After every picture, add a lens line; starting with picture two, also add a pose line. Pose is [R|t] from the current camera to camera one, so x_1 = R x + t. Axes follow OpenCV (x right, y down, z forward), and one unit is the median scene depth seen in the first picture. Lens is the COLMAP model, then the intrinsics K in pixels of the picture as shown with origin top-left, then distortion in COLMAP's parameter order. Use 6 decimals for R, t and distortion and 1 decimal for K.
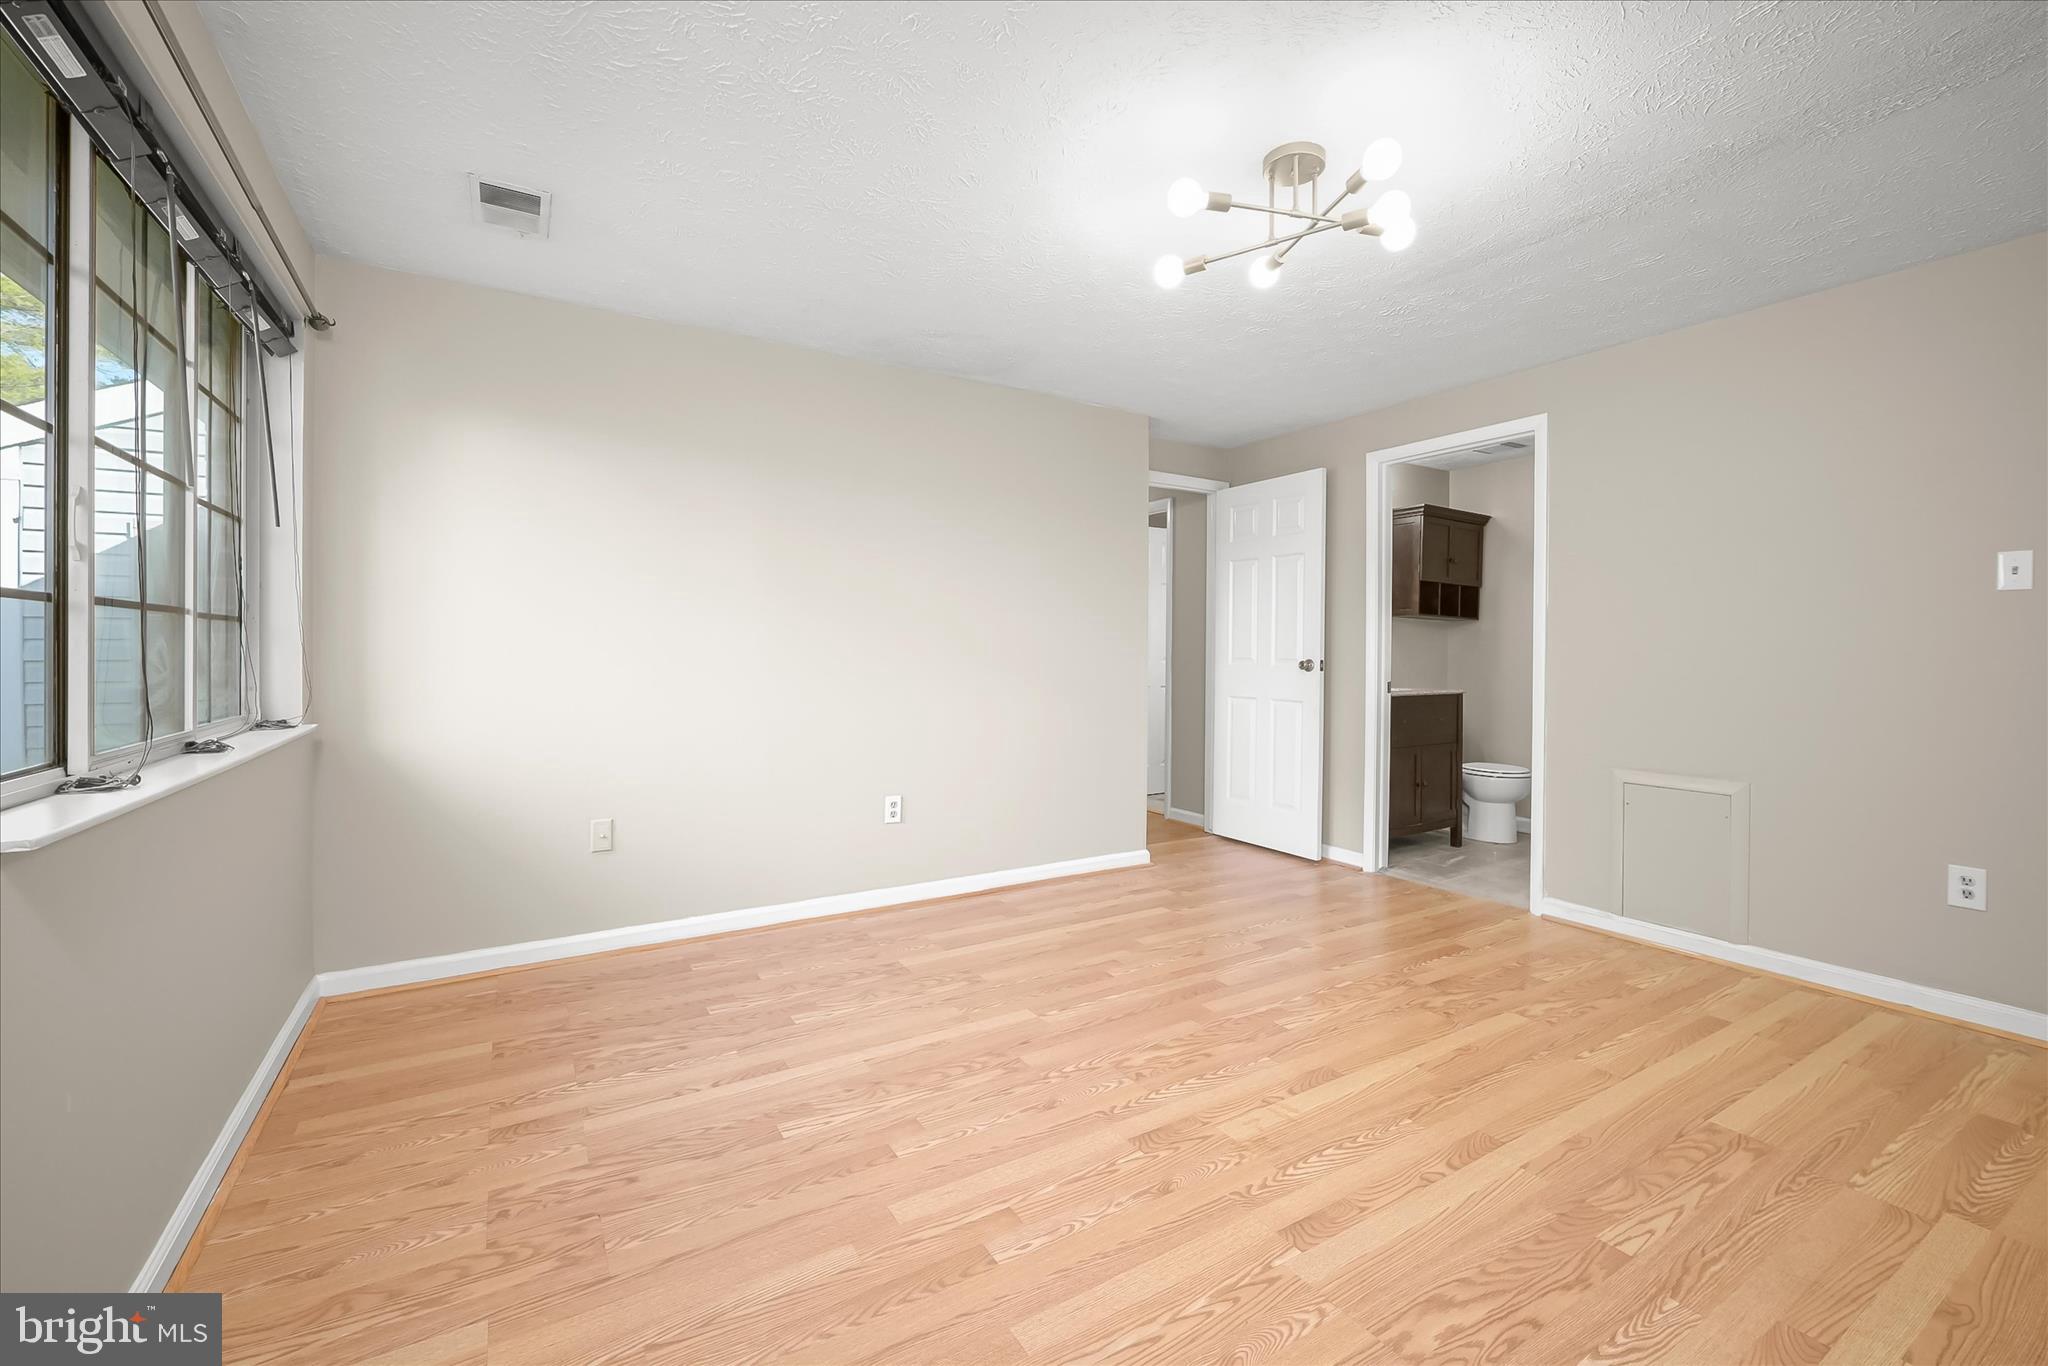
lens RADIAL K [[842.5, 0, 1031.7], [0, 842.5, 655.4], [0, 0, 1]] dist [-0.000927, 0.000584]
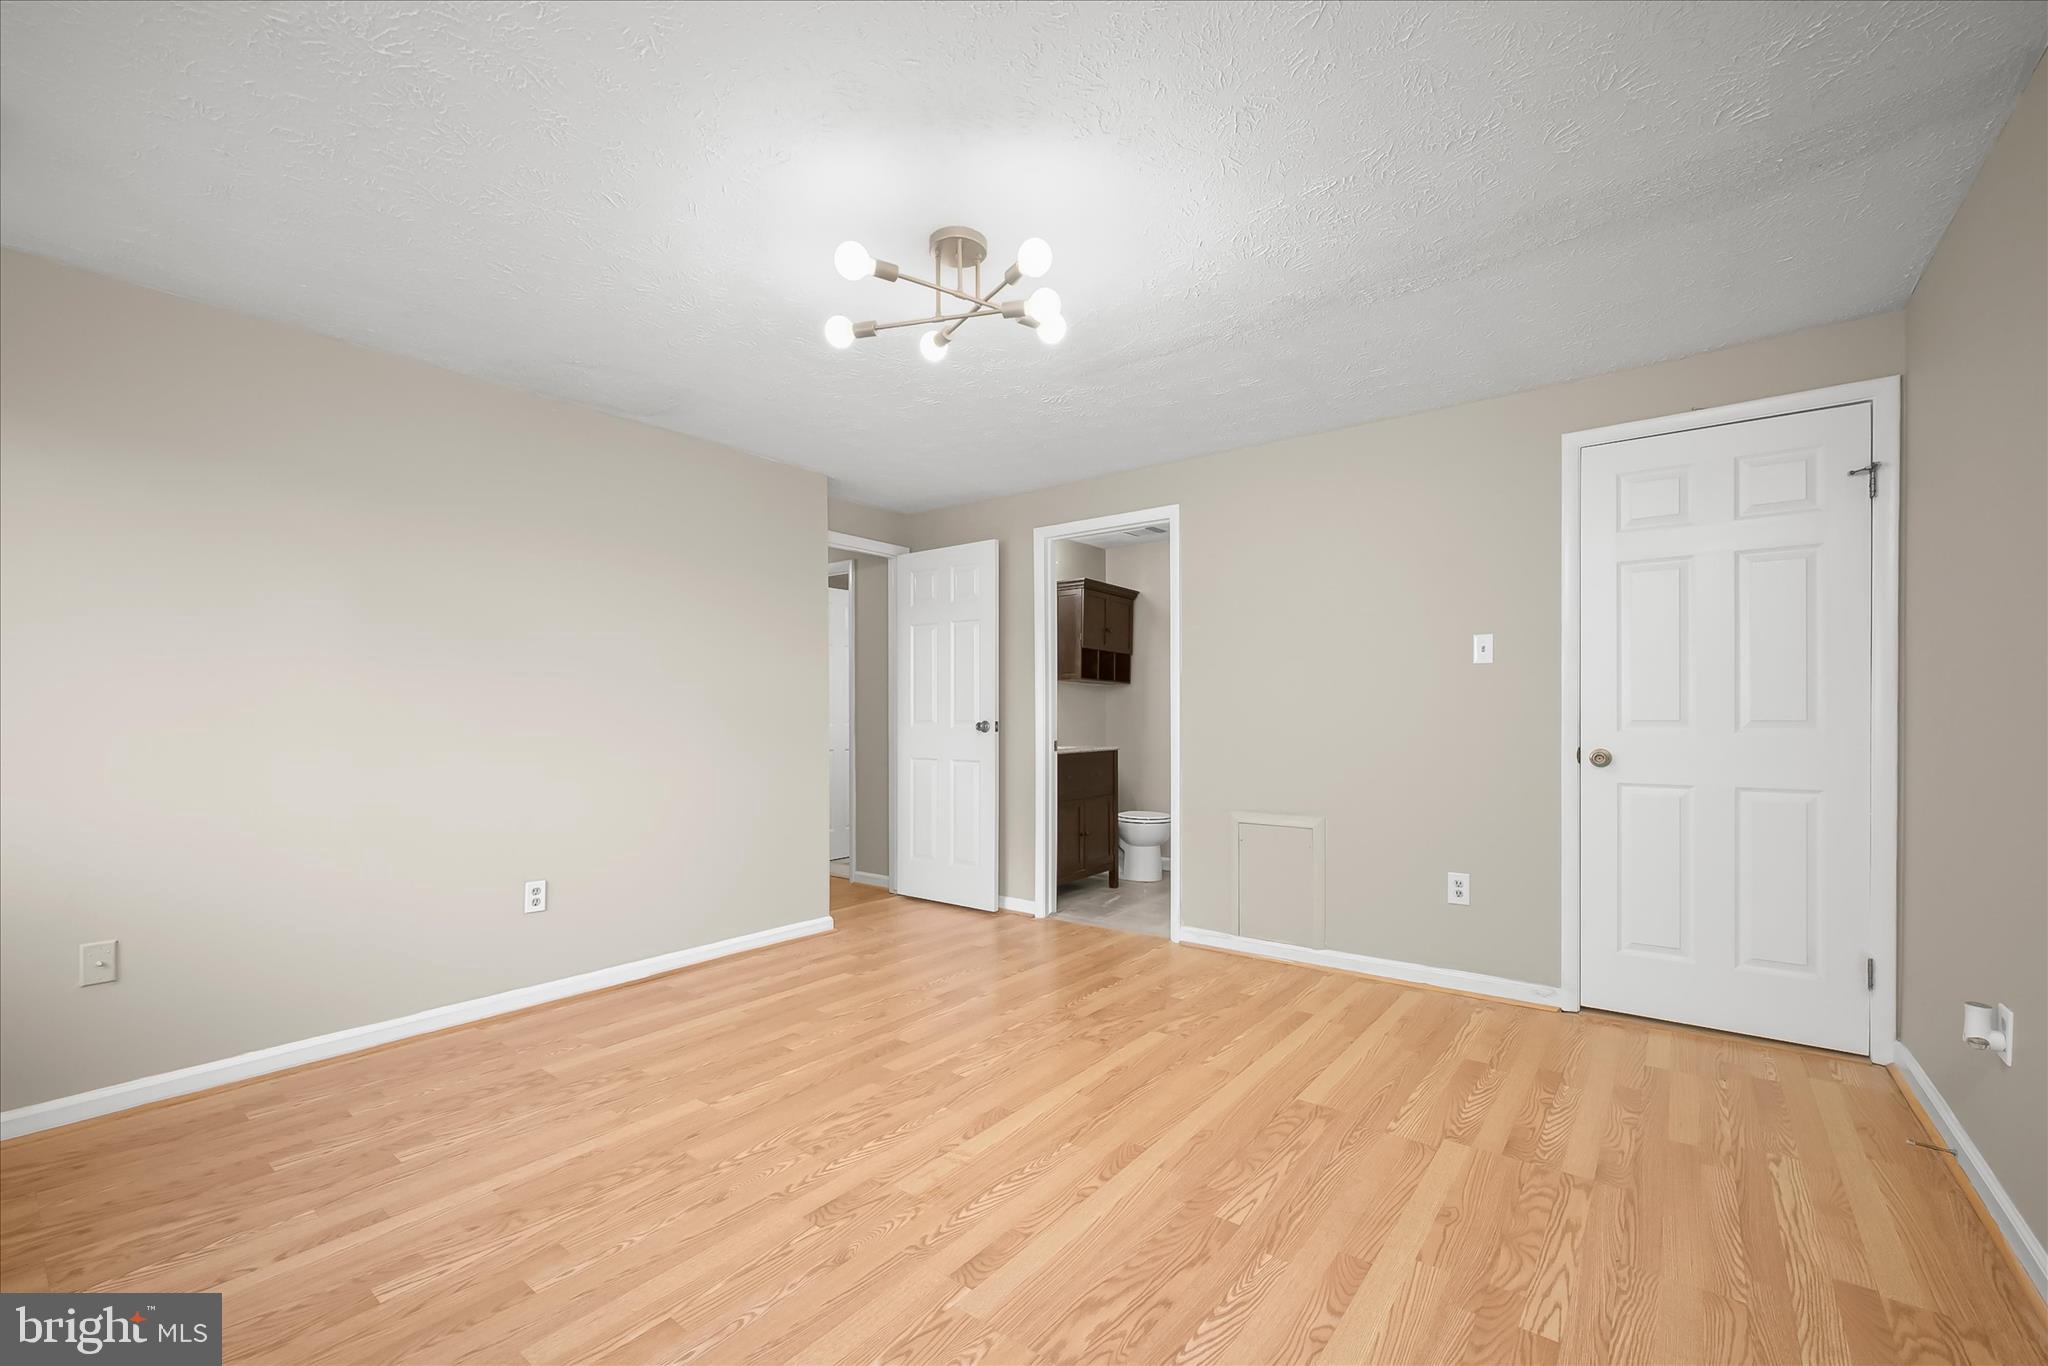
lens RADIAL K [[842.5, 0, 1019.7], [0, 842.5, 716.7], [0, 0, 1]] dist [-0.000927, 0.000584]
pose [[0.938958, -0.009737, 0.343894, 0.014940], [0.009920, 0.999950, 0.001228, -0.002184], [-0.343888, 0.002258, 0.939008, -0.002405]]
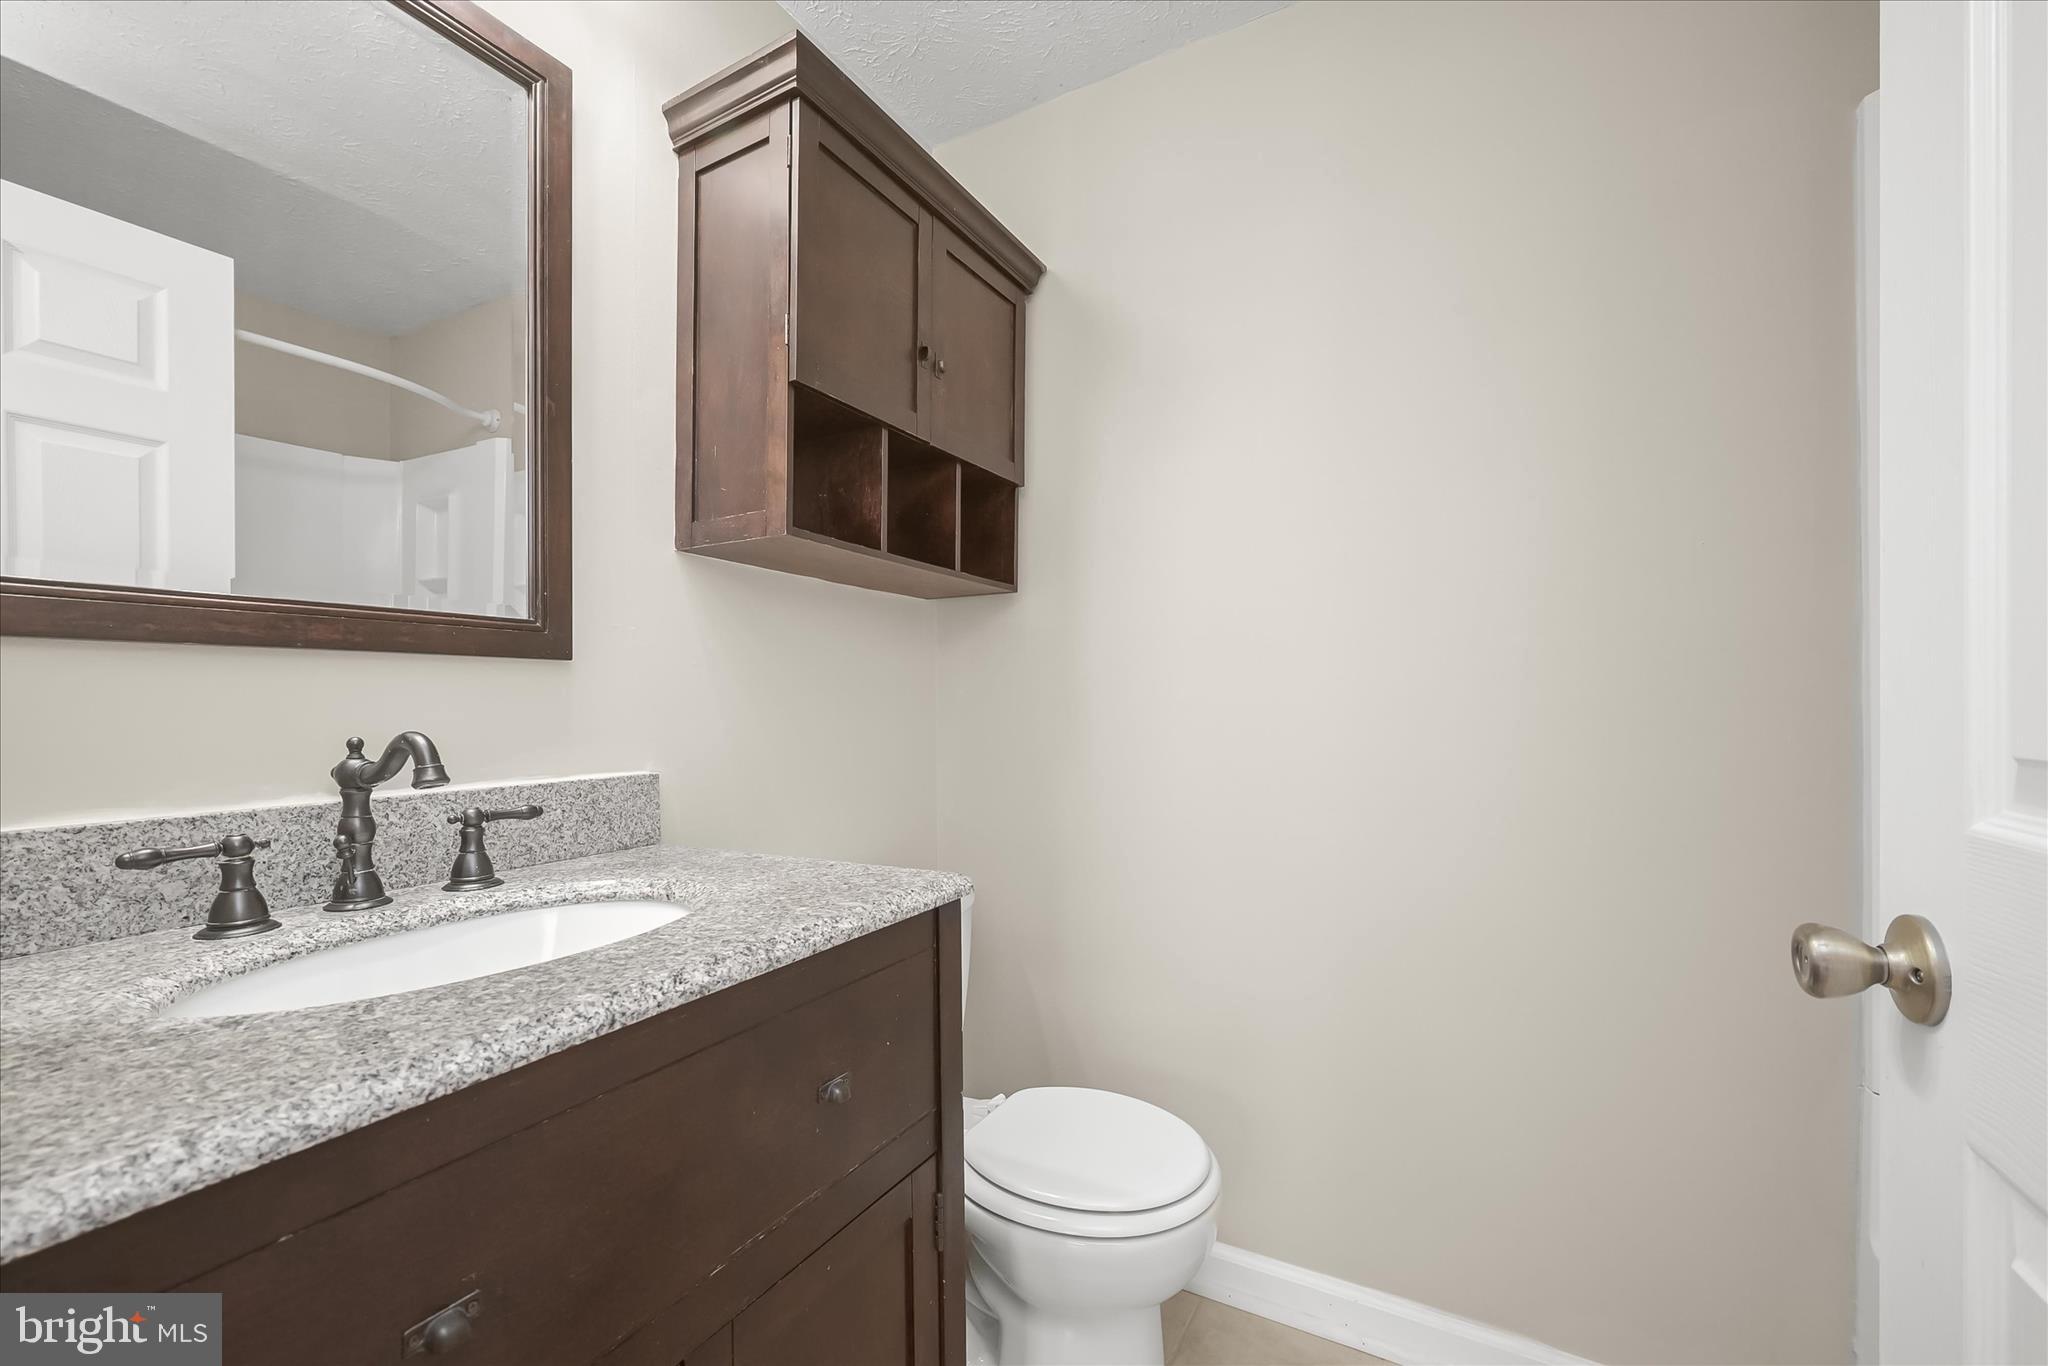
lens RADIAL K [[809.4, 0, 1026.8], [0, 809.4, 695.4], [0, 0, 1]] dist [-0.000466, -0.000329]
pose [[0.875710, -0.012028, 0.482687, 0.823569], [0.016968, 0.999839, -0.005869, -0.002364], [-0.482538, 0.013330, 0.875773, 1.561081]]
